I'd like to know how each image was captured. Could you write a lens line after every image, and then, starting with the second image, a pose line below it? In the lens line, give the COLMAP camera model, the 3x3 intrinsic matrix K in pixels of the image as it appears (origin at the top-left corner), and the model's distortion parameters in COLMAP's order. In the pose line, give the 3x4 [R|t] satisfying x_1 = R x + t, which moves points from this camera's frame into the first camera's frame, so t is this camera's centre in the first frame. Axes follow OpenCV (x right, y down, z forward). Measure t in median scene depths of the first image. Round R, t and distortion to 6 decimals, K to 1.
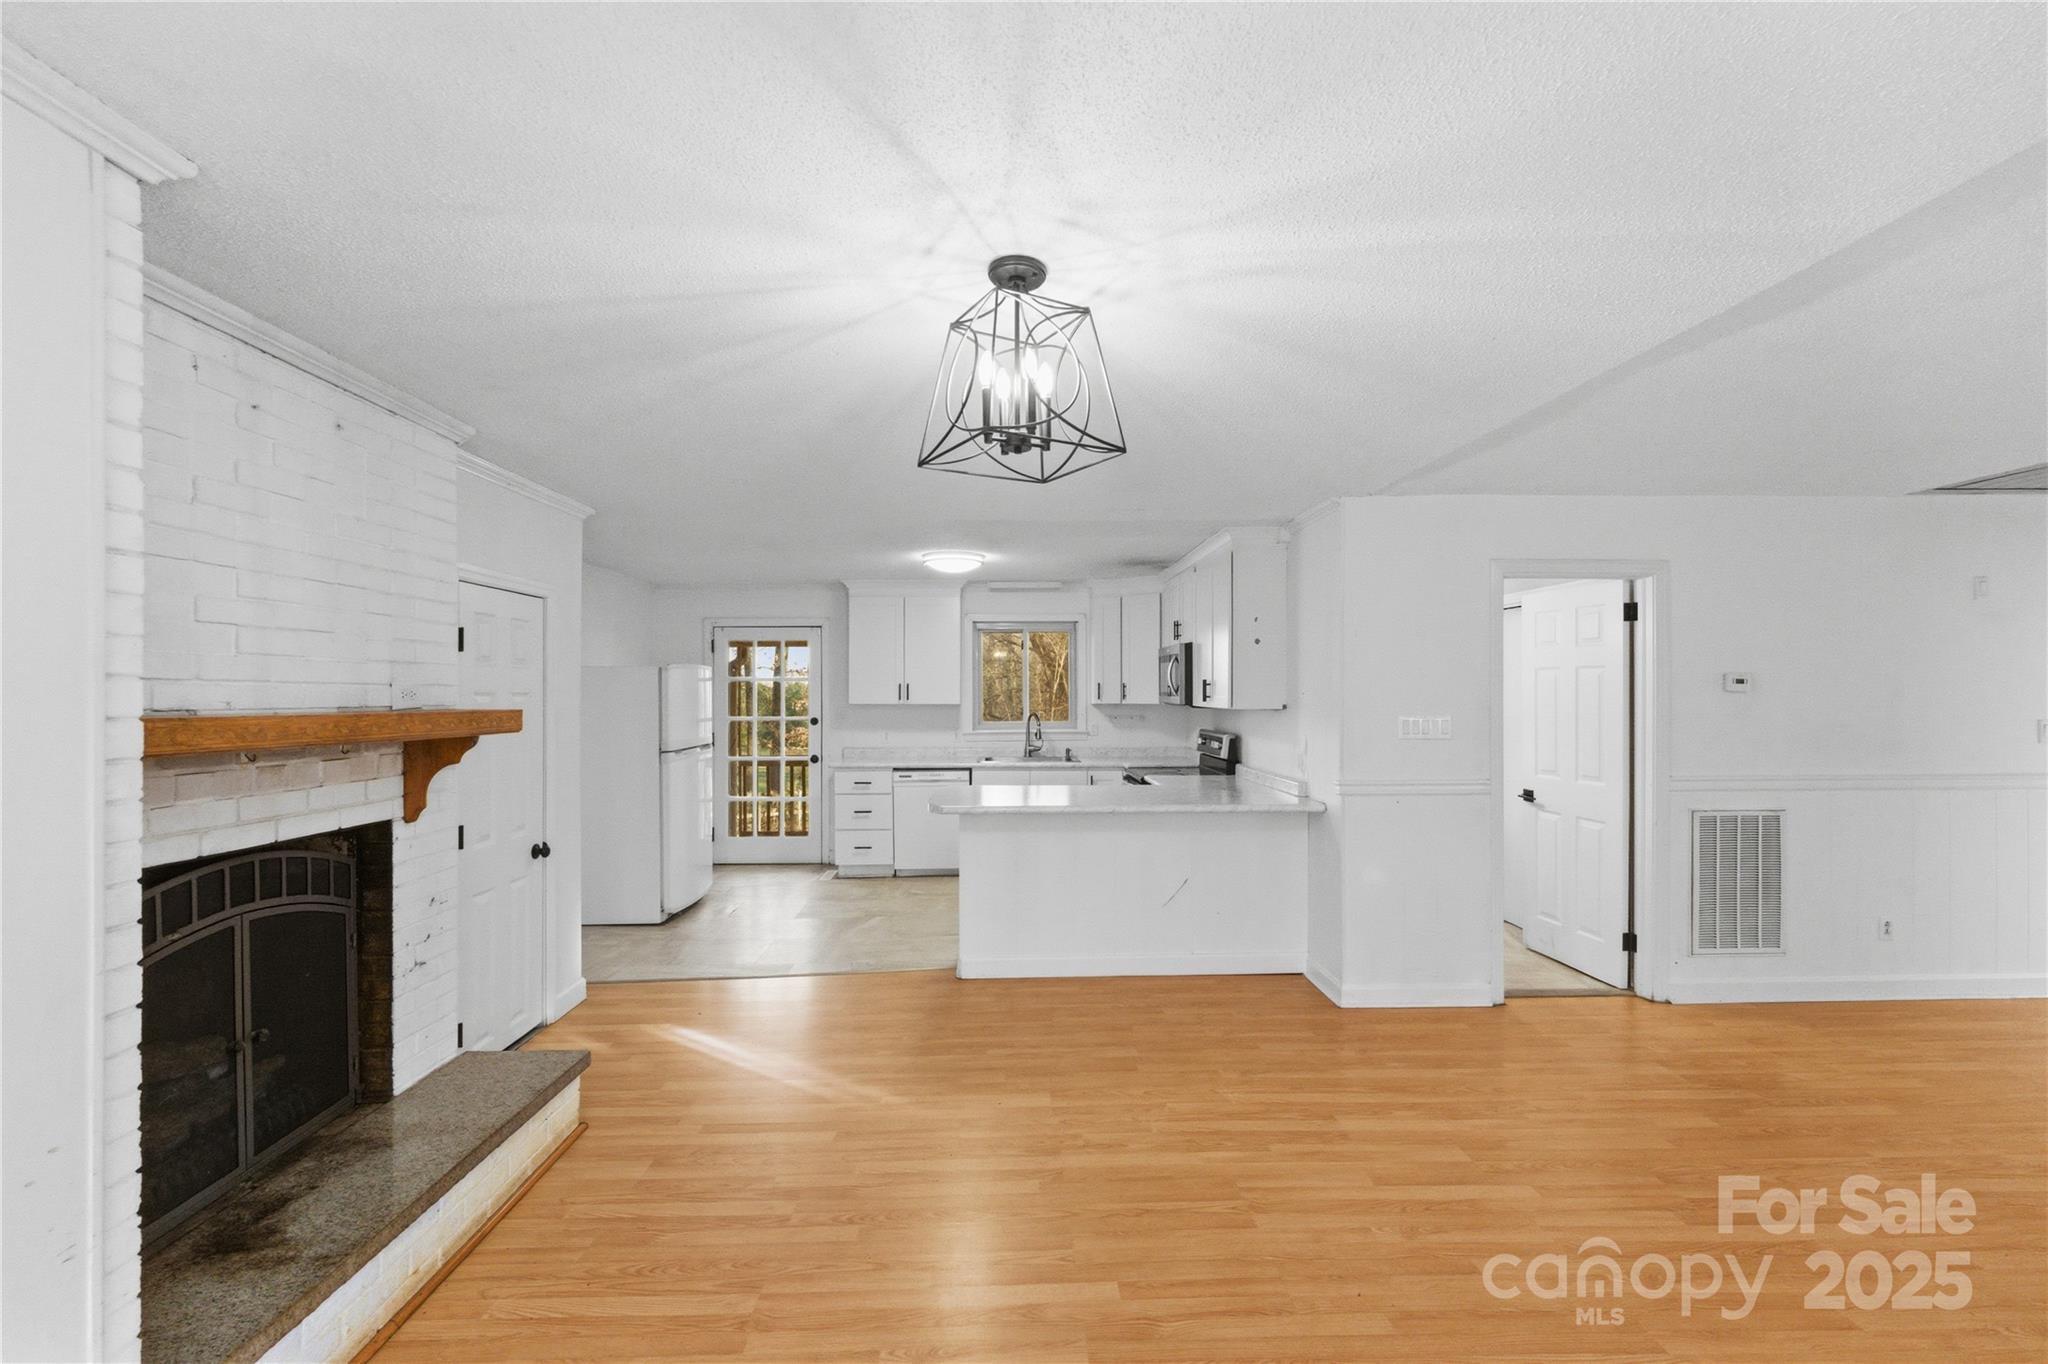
lens RADIAL K [[837.4, 0, 1032.1], [0, 837.4, 689.1], [0, 0, 1]] dist [-0.000463, -0.000038]
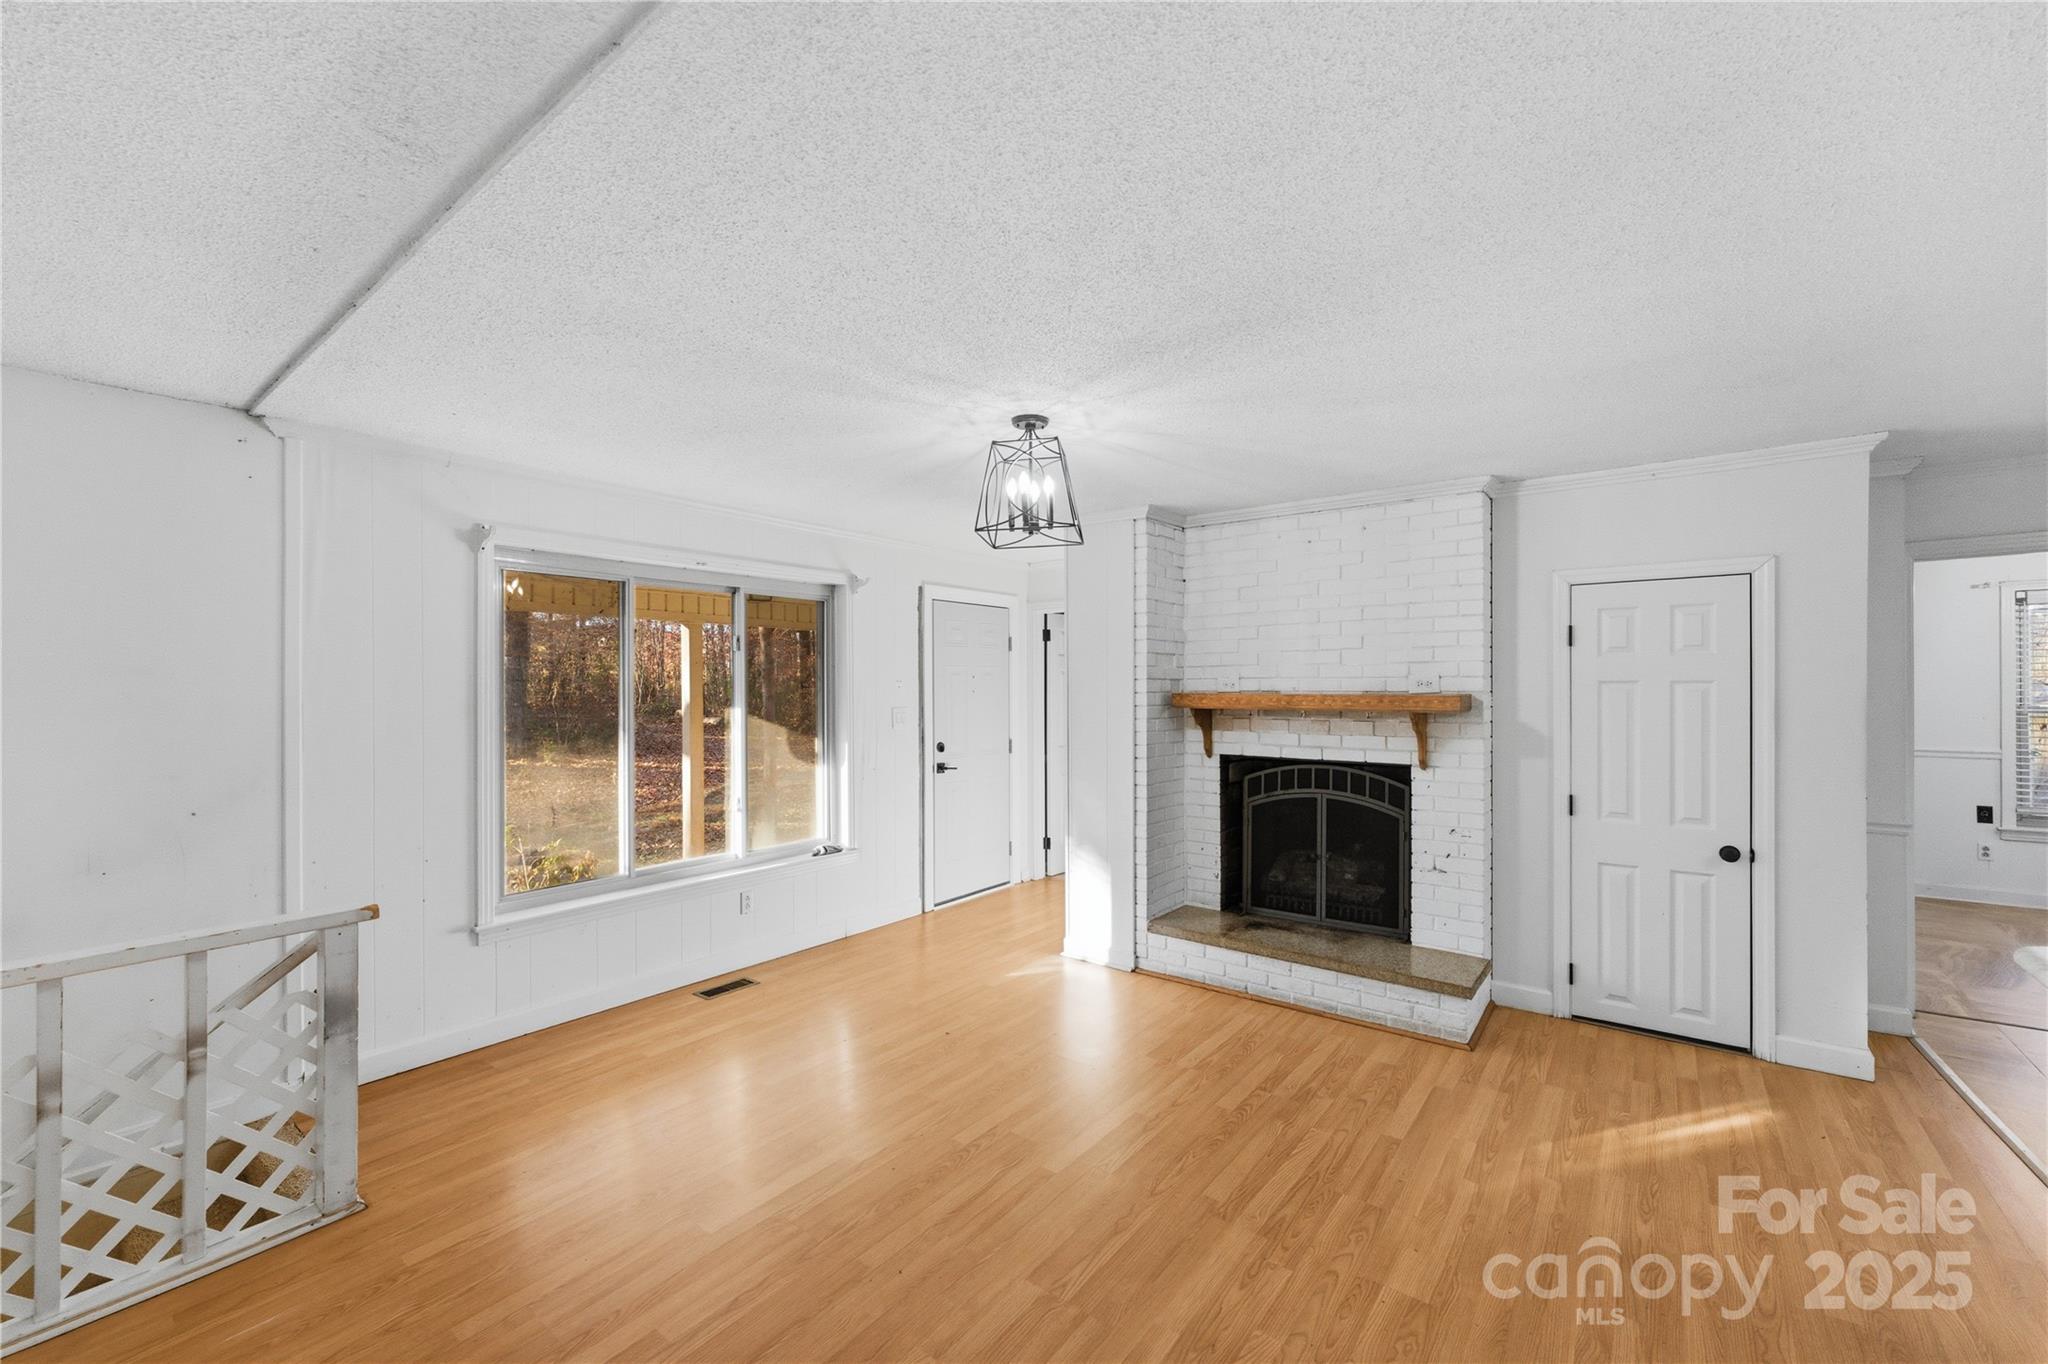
lens RADIAL K [[833.3, 0, 1018.3], [0, 833.3, 686.2], [0, 0, 1]] dist [-0.000241, 0.000273]
pose [[-0.644344, 0.006676, -0.764706, 0.906582], [0.012791, 0.999916, -0.002048, 0.005698], [0.764629, -0.011100, -0.644376, 1.497930]]
